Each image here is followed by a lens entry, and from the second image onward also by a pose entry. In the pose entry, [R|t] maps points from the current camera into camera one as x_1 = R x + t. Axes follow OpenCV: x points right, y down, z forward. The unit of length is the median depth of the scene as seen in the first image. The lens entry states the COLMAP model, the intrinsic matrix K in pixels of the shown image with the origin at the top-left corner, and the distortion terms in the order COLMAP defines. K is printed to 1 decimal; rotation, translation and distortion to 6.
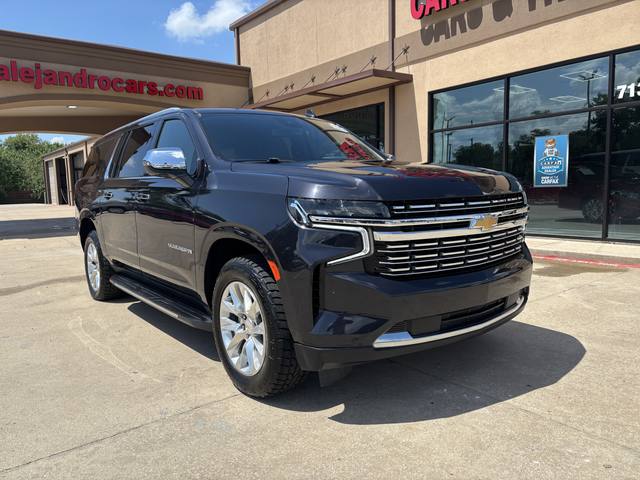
lens RADIAL K [[487.1, 0, 324.0], [0, 487.1, 239.5], [0, 0, 1]] dist [0.060346, -0.064167]
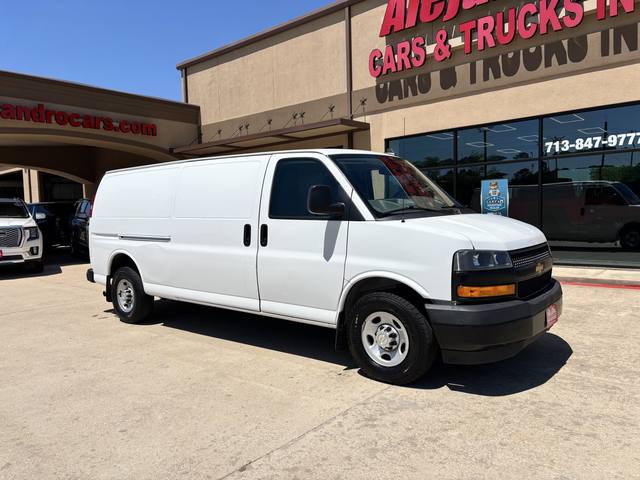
lens RADIAL K [[487.1, 0, 317.8], [0, 487.1, 237.3], [0, 0, 1]] dist [0.060346, -0.064167]
pose [[0.980768, -0.011976, 0.194809, -0.194672], [0.024151, 0.997891, -0.060244, -0.004150], [-0.193676, 0.063791, 0.978989, -0.094585]]
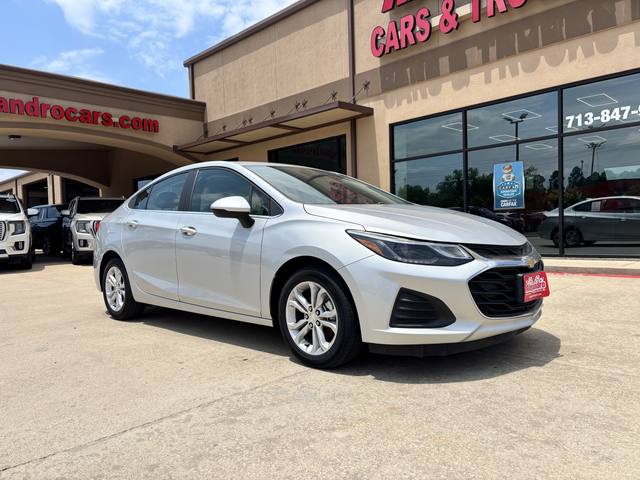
lens RADIAL K [[487.1, 0, 317.6], [0, 487.1, 241.2], [0, 0, 1]] dist [0.060346, -0.064167]
pose [[0.992719, -0.009986, 0.120041, -0.080016], [0.020177, 0.996263, -0.083976, 0.041362], [-0.118754, 0.085787, 0.989211, -0.003840]]
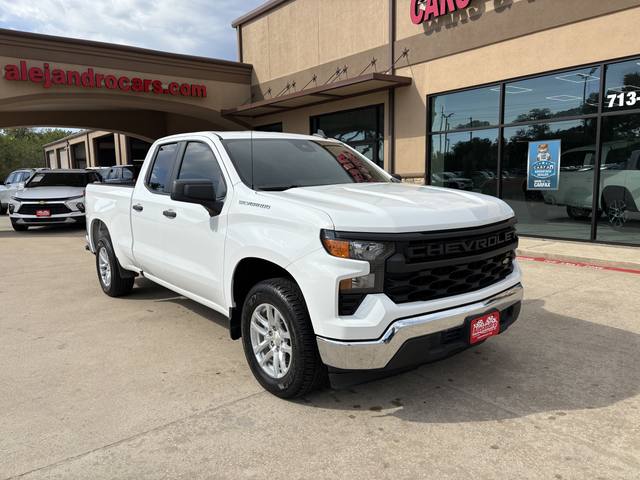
lens RADIAL K [[487.7, 0, 320.7], [0, 487.7, 240.5], [0, 0, 1]] dist [0.047453, -0.042672]
pose [[0.999986, 0.004358, -0.002924, -0.007157], [-0.004283, 0.999672, 0.025244, -0.022842], [0.003033, -0.025232, 0.999677, -0.044556]]
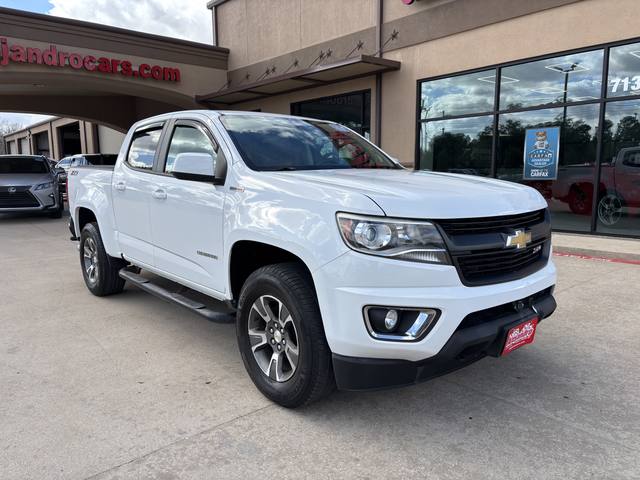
lens RADIAL K [[487.1, 0, 319.6], [0, 487.1, 240.1], [0, 0, 1]] dist [0.060346, -0.064167]
pose [[0.998569, 0.008644, 0.052771, -0.034909], [-0.010235, 0.999499, 0.029961, -0.009740], [-0.052486, -0.030458, 0.998157, 0.024295]]
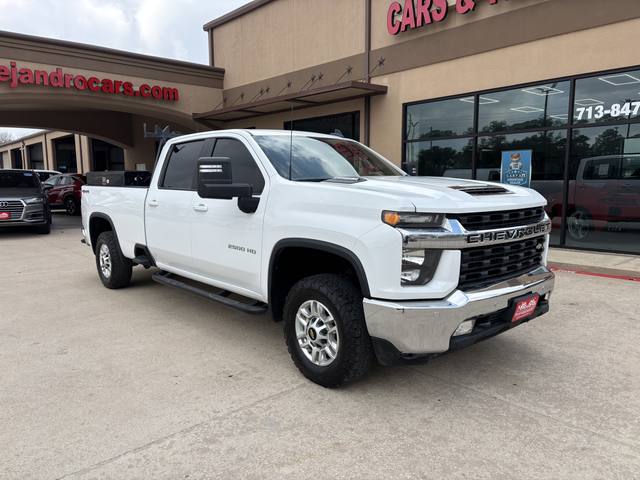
lens RADIAL K [[487.1, 0, 315.8], [0, 487.1, 241.8], [0, 0, 1]] dist [0.060346, -0.064167]
pose [[0.997718, 0.007553, 0.067096, -0.048500], [-0.008680, 0.999826, 0.016526, -0.021911], [-0.066959, -0.017071, 0.997610, -0.052870]]
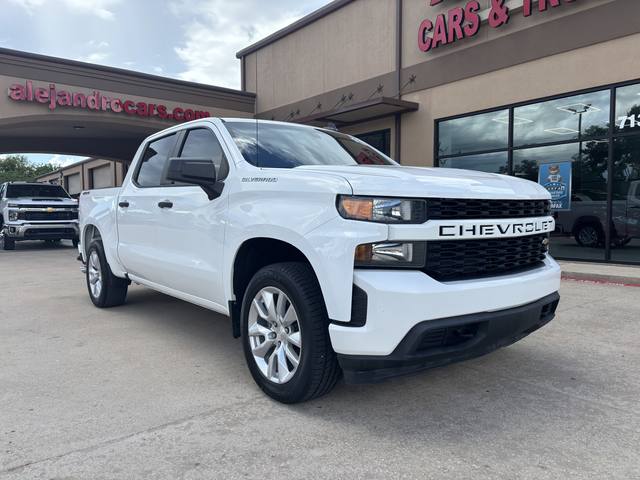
lens RADIAL K [[487.1, 0, 321.3], [0, 487.1, 243.3], [0, 0, 1]] dist [0.060346, -0.064167]
pose [[0.999663, 0.016623, 0.019927, -0.049780], [-0.015629, 0.998674, -0.049054, 0.018731], [-0.020716, 0.048727, 0.998597, -0.026055]]
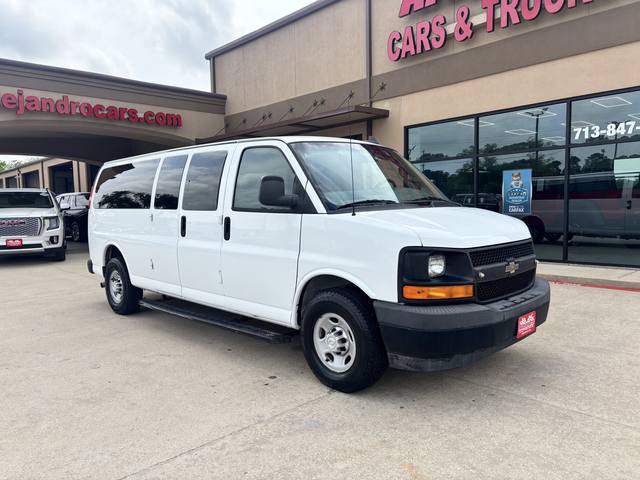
lens RADIAL K [[487.1, 0, 321.2], [0, 487.1, 242.2], [0, 0, 1]] dist [0.060346, -0.064167]
pose [[0.995876, -0.003881, 0.090640, -0.081114], [0.006936, 0.999418, -0.033410, -0.010138], [-0.090458, 0.033901, 0.995323, -0.067317]]
